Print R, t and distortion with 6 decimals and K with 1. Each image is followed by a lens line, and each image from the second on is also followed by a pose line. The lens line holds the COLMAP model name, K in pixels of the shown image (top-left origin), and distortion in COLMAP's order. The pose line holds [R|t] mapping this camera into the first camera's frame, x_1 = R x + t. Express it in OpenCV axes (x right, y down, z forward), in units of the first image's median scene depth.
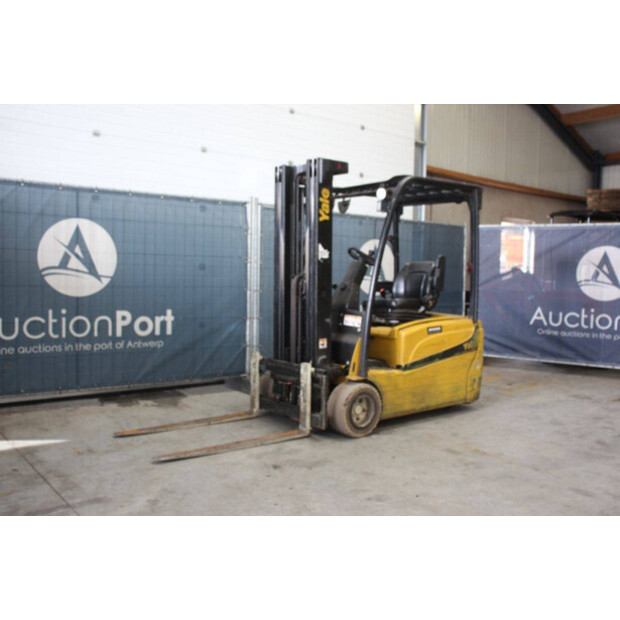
lens RADIAL K [[600.5, 0, 308.6], [0, 600.5, 307.1], [0, 0, 1]] dist [-0.078589, 0.000000]
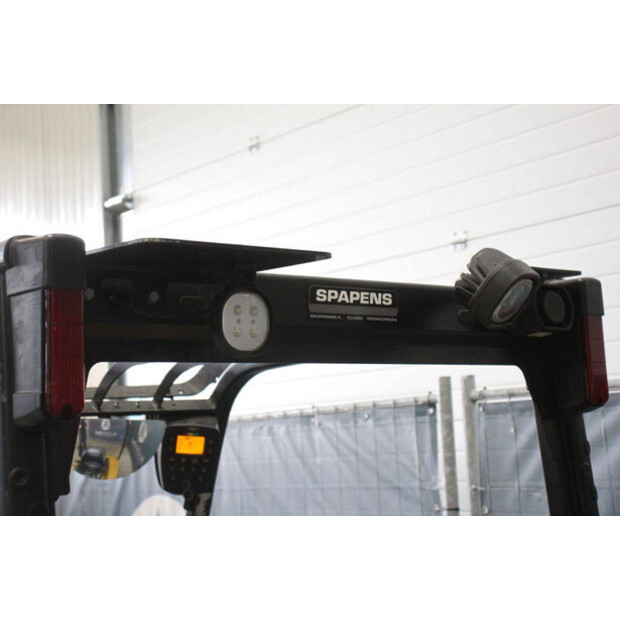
lens RADIAL K [[1179.6, 0, 309.7], [0, 1179.6, 311.1], [0, 0, 1]] dist [0.255073, 0.000000]
pose [[0.009717, -0.146632, -0.989143, 0.575356], [-0.006808, 0.989157, -0.146701, -0.158325], [0.999930, 0.008159, 0.008614, 1.118837]]
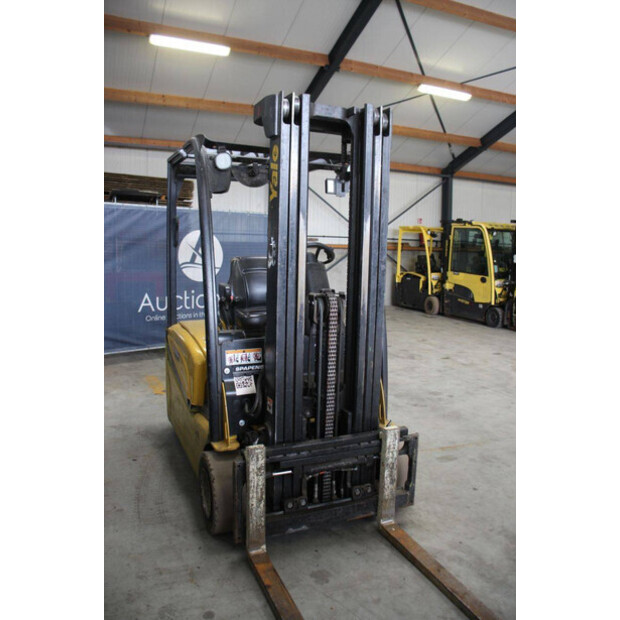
lens RADIAL K [[506.9, 0, 306.9], [0, 506.9, 306.9], [0, 0, 1]] dist [-0.164198, 0.131992]
pose [[0.256230, -0.126147, 0.958349, -0.473994], [0.044249, 0.991939, 0.118737, -0.093869], [-0.965602, 0.011981, 0.259747, 0.838517]]
